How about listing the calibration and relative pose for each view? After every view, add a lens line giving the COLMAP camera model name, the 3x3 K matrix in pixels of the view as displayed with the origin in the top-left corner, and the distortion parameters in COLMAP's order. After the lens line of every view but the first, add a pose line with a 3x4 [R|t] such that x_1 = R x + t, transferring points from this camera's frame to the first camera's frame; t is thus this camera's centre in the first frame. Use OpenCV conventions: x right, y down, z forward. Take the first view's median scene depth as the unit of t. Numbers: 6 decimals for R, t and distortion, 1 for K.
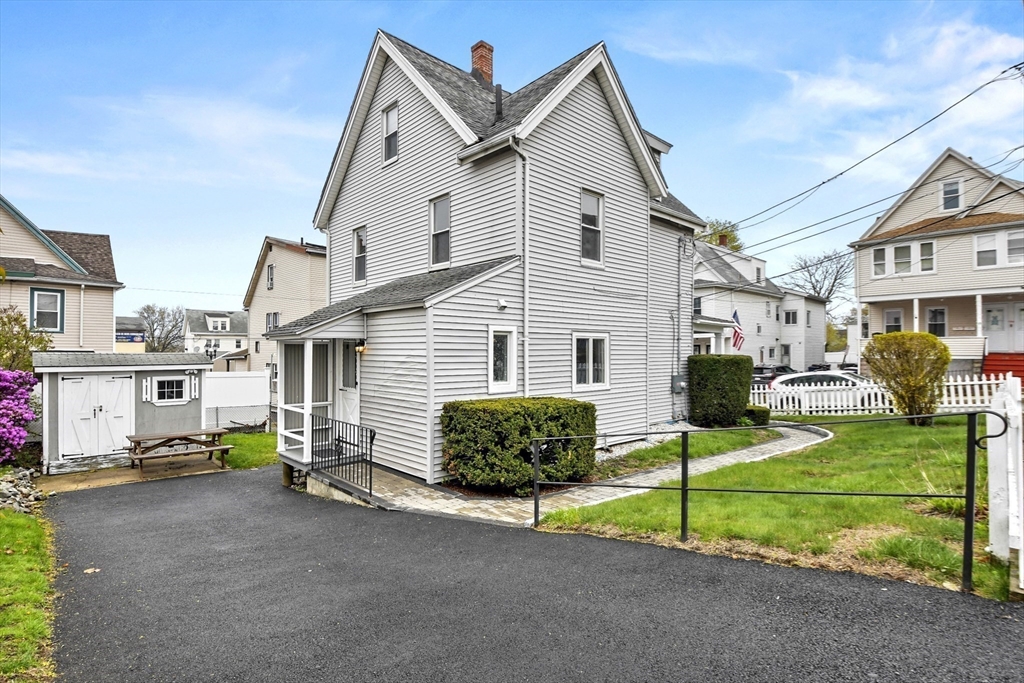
lens RADIAL K [[503.0, 0, 512.0], [0, 503.0, 341.5], [0, 0, 1]] dist [-0.014390, -0.000729]
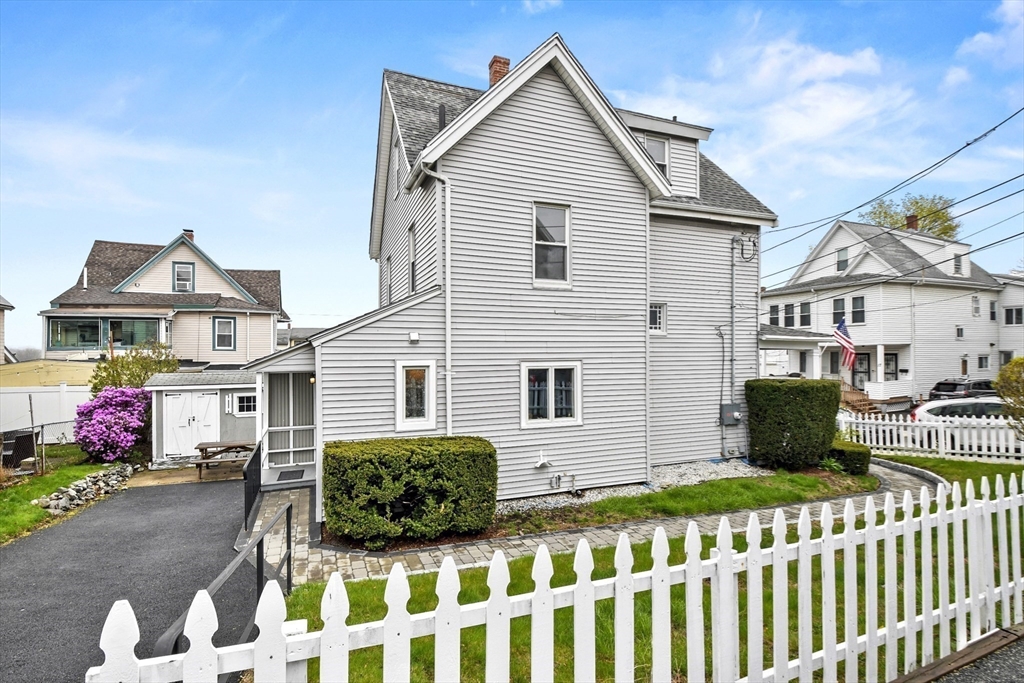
lens RADIAL K [[486.0, 0, 512.0], [0, 486.0, 341.5], [0, 0, 1]] dist [0.004088, -0.022007]
pose [[0.932162, -0.011555, -0.361858, 0.395074], [0.010434, 0.999933, -0.005053, -0.048859], [0.361892, 0.000935, 0.932220, 0.165683]]
